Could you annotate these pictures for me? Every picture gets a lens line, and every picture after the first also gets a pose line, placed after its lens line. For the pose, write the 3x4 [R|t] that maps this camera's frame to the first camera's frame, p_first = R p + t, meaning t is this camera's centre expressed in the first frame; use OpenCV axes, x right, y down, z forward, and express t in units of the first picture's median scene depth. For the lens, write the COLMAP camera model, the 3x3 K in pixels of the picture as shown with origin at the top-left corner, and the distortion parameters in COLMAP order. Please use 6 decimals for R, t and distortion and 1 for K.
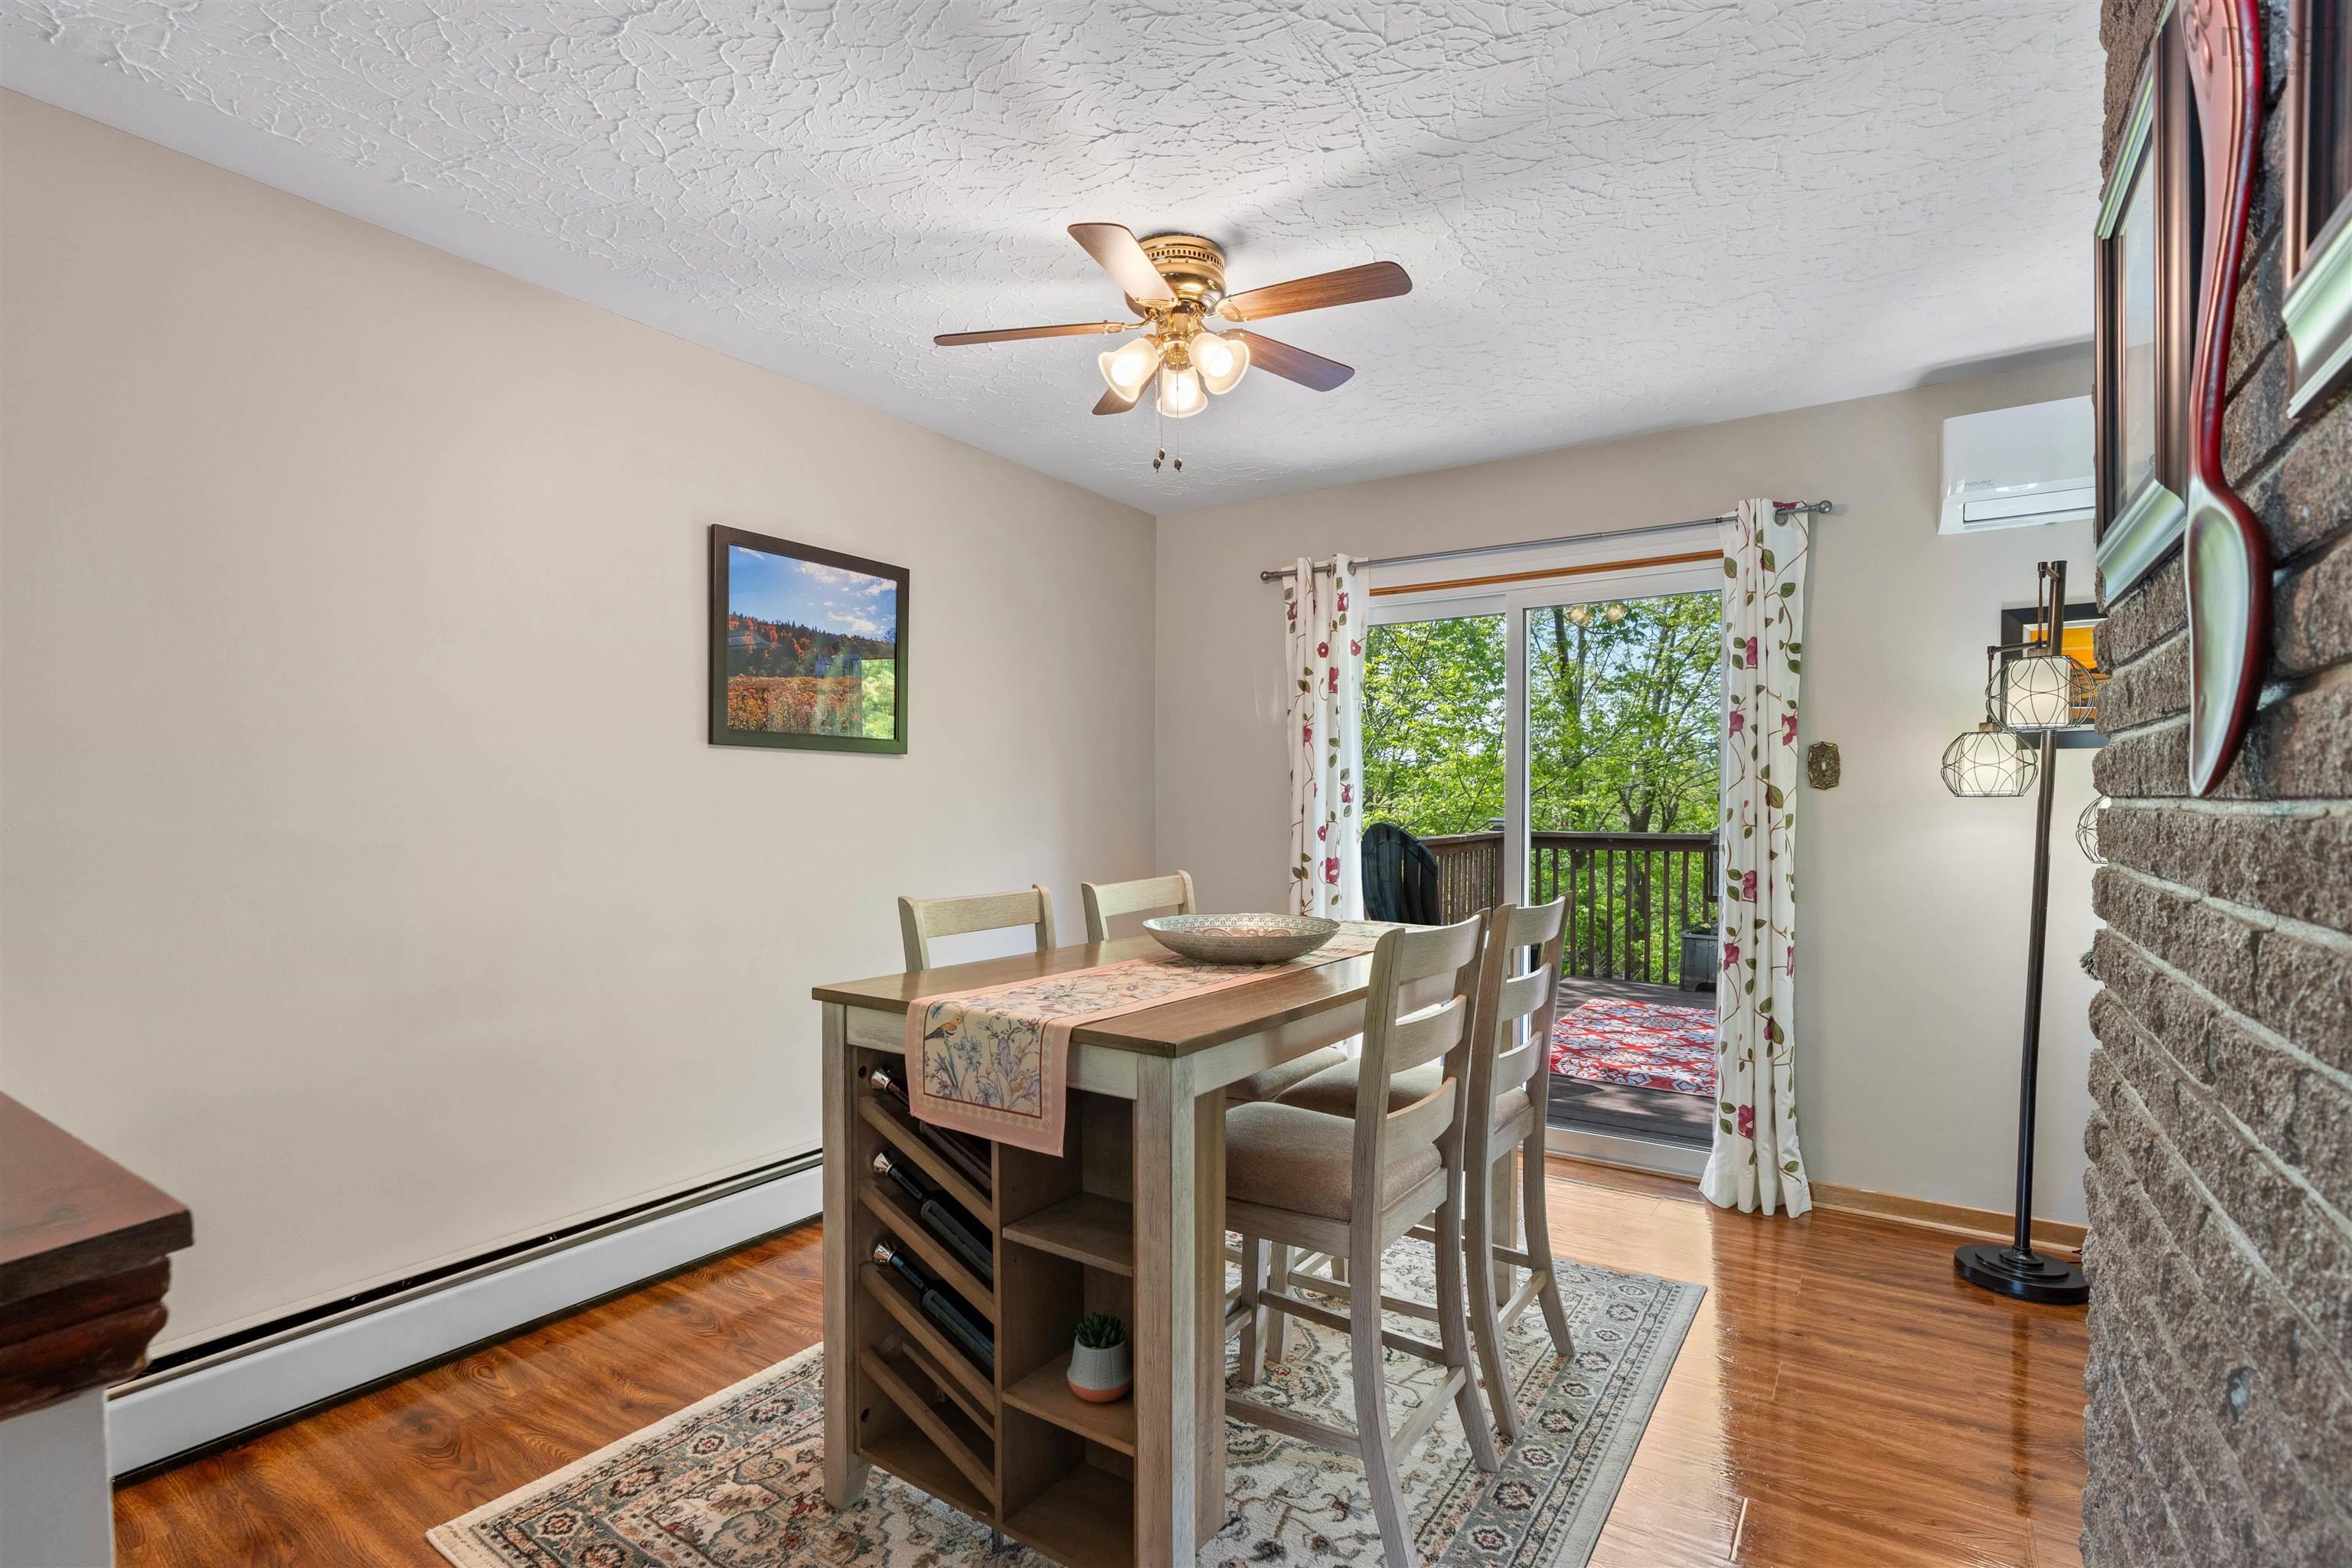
lens RADIAL K [[1118.0, 0, 1149.2], [0, 1118.0, 823.1], [0, 0, 1]] dist [-0.010067, 0.000103]
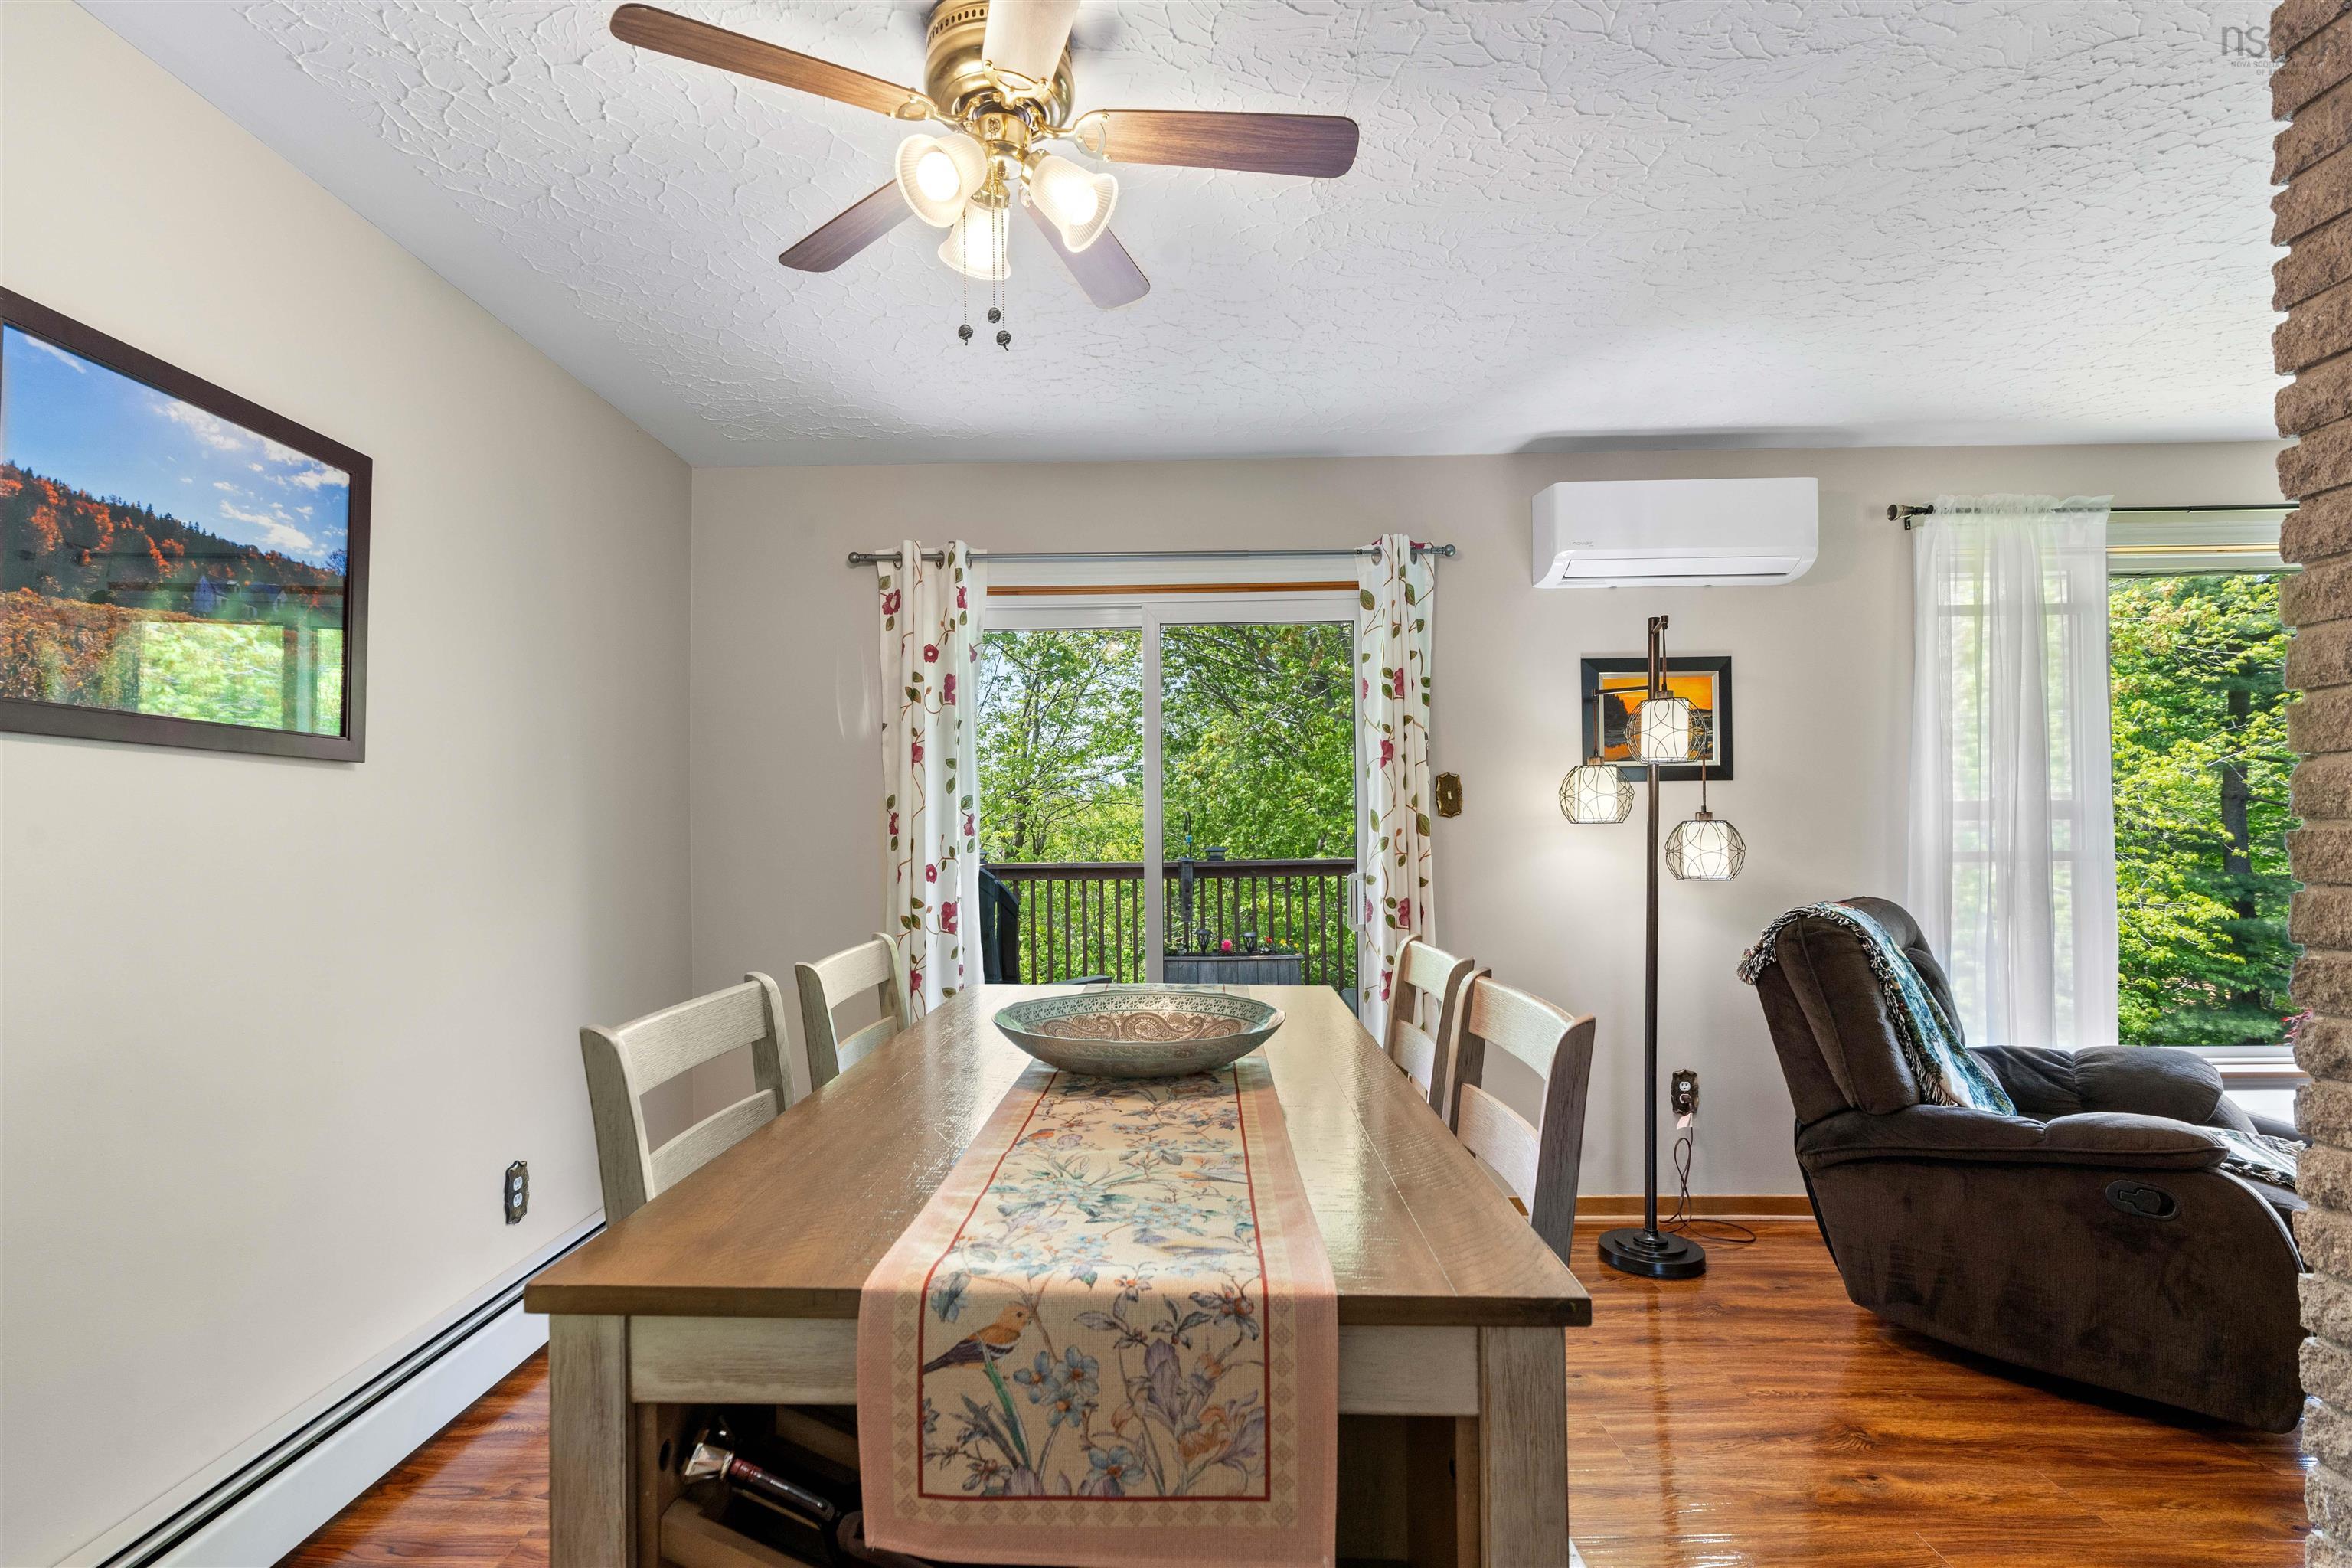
lens RADIAL K [[1083.8, 0, 1151.4], [0, 1083.8, 805.1], [0, 0, 1]] dist [-0.006921, 0.000399]
pose [[0.838881, 0.004764, 0.544294, -0.186777], [0.020517, 0.998974, -0.040364, -0.006750], [-0.543928, 0.045027, 0.837923, 0.299960]]
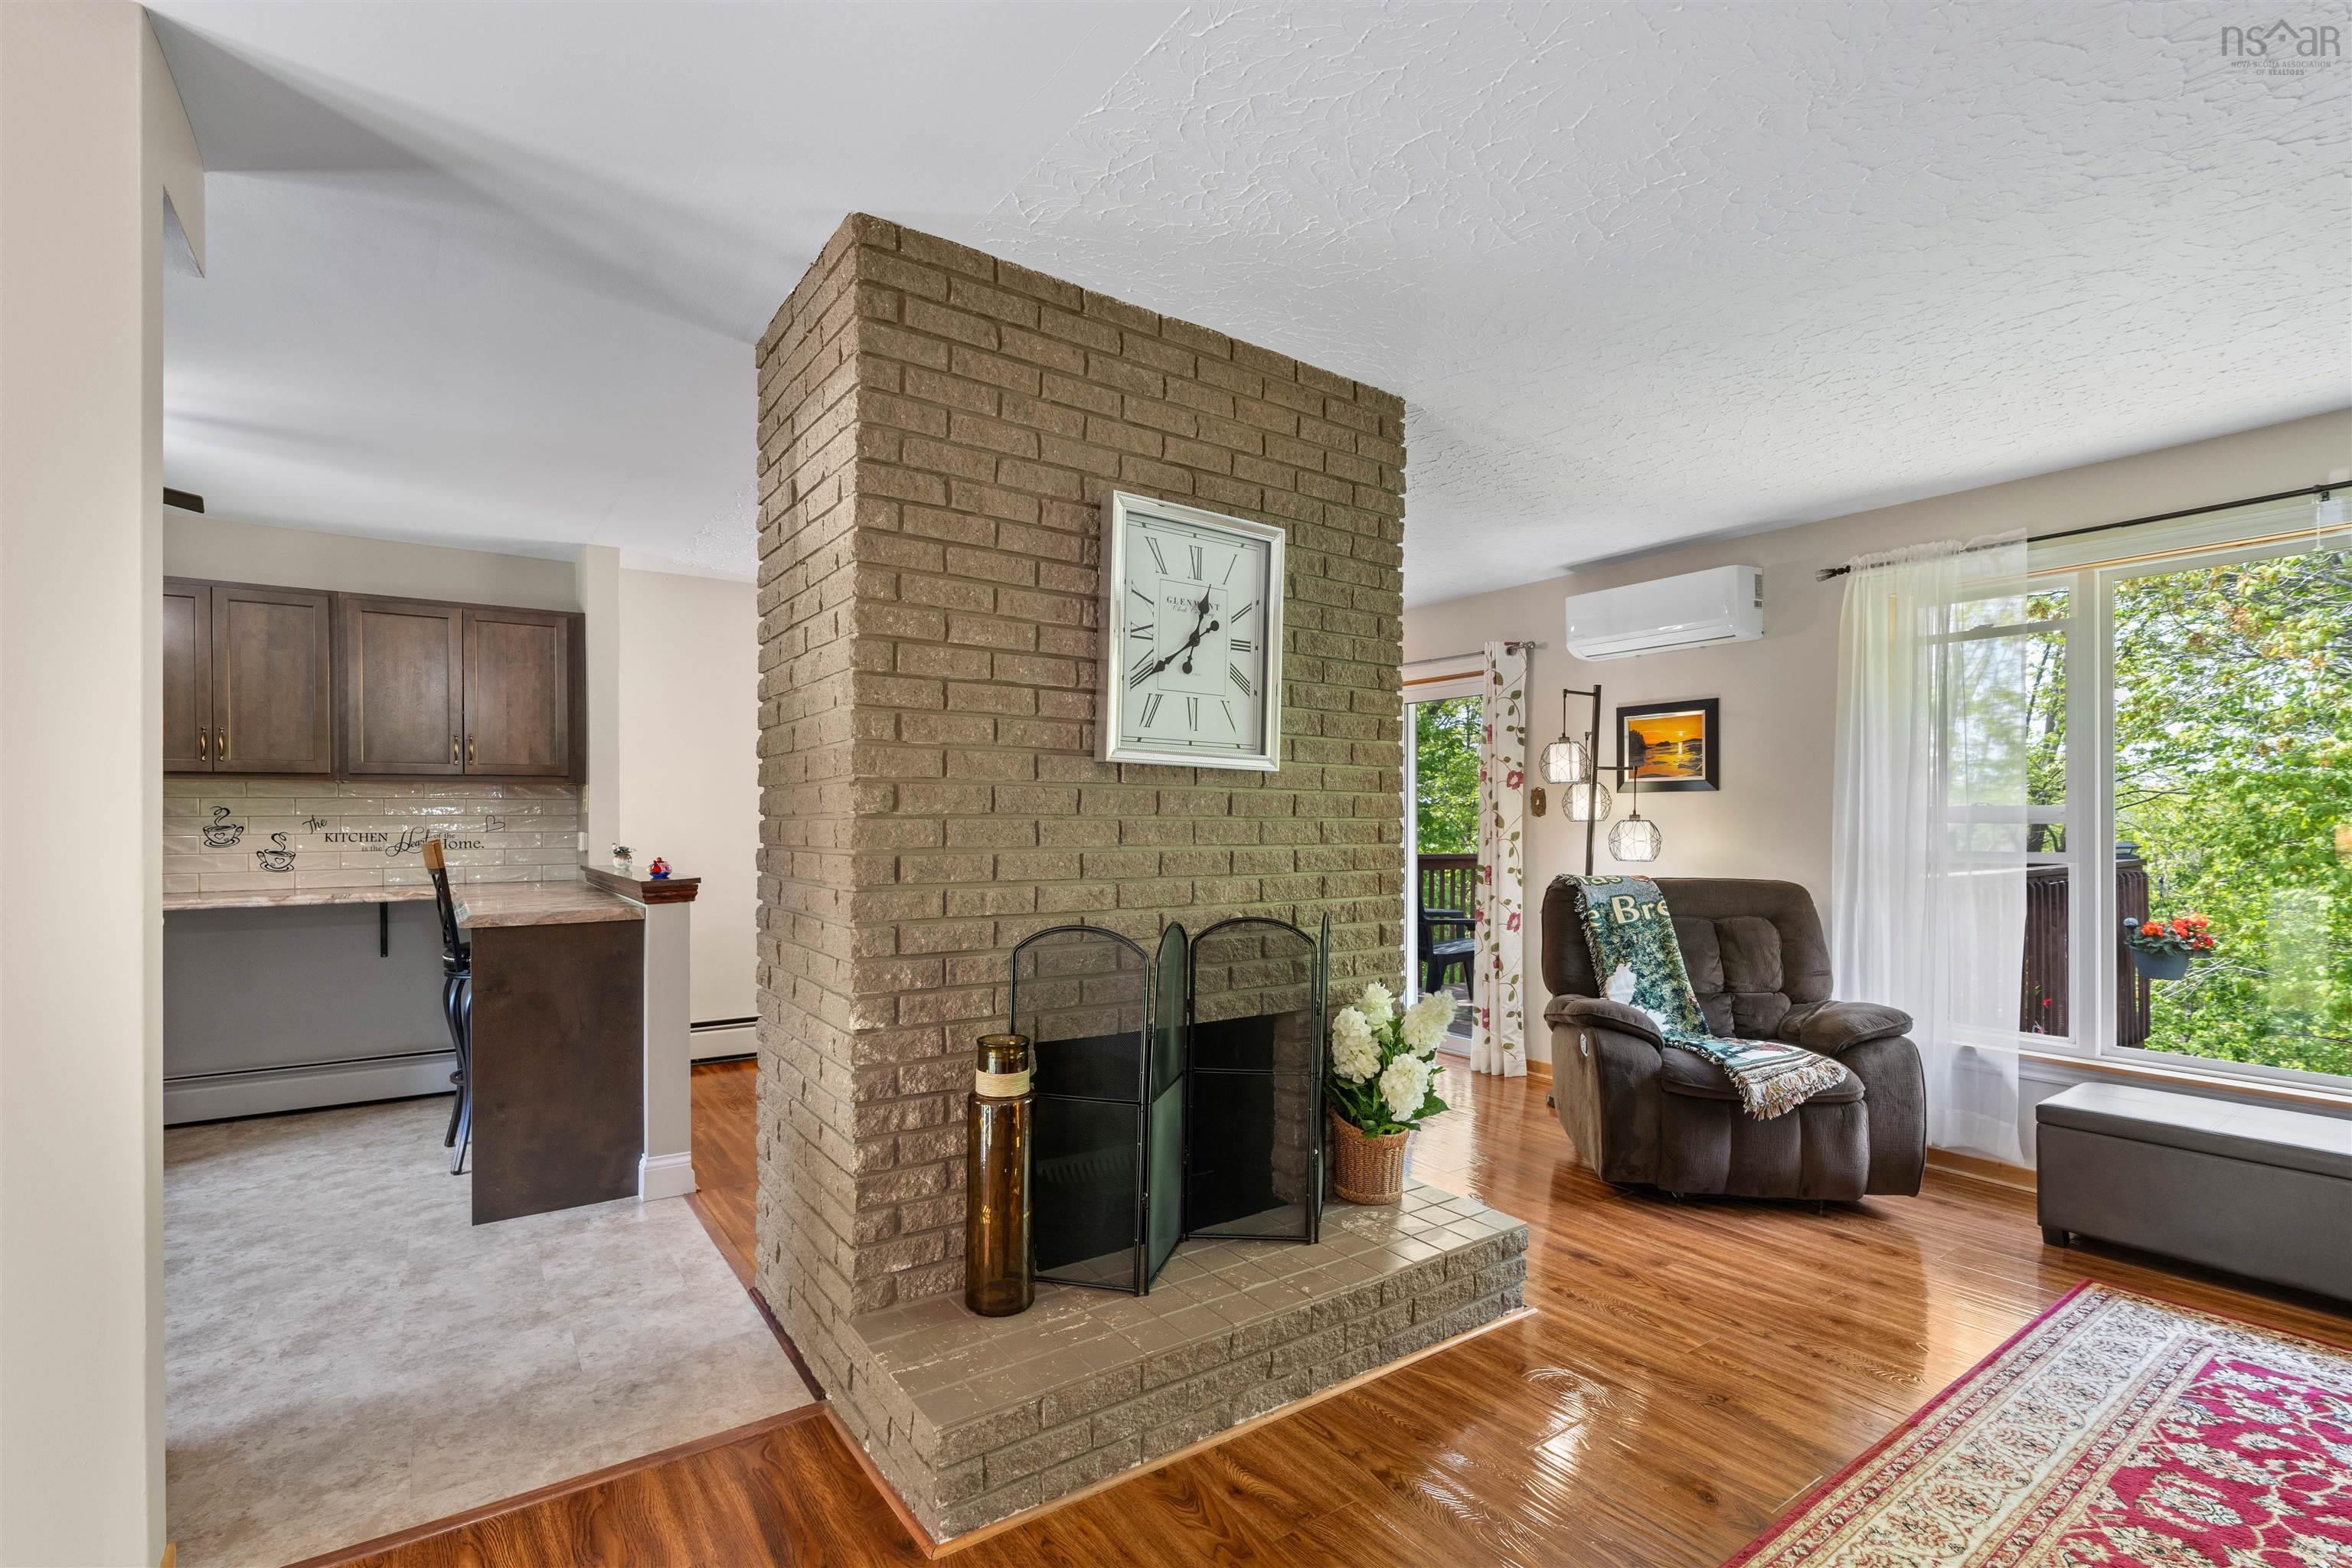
lens RADIAL K [[1066.6, 0, 1165.4], [0, 1066.6, 818.6], [0, 0, 1]] dist [-0.014091, 0.006380]
pose [[0.935412, 0.004874, -0.353527, 0.650337], [-0.014235, 0.999613, -0.023885, 0.017625], [0.353274, 0.027374, 0.935119, -0.648706]]
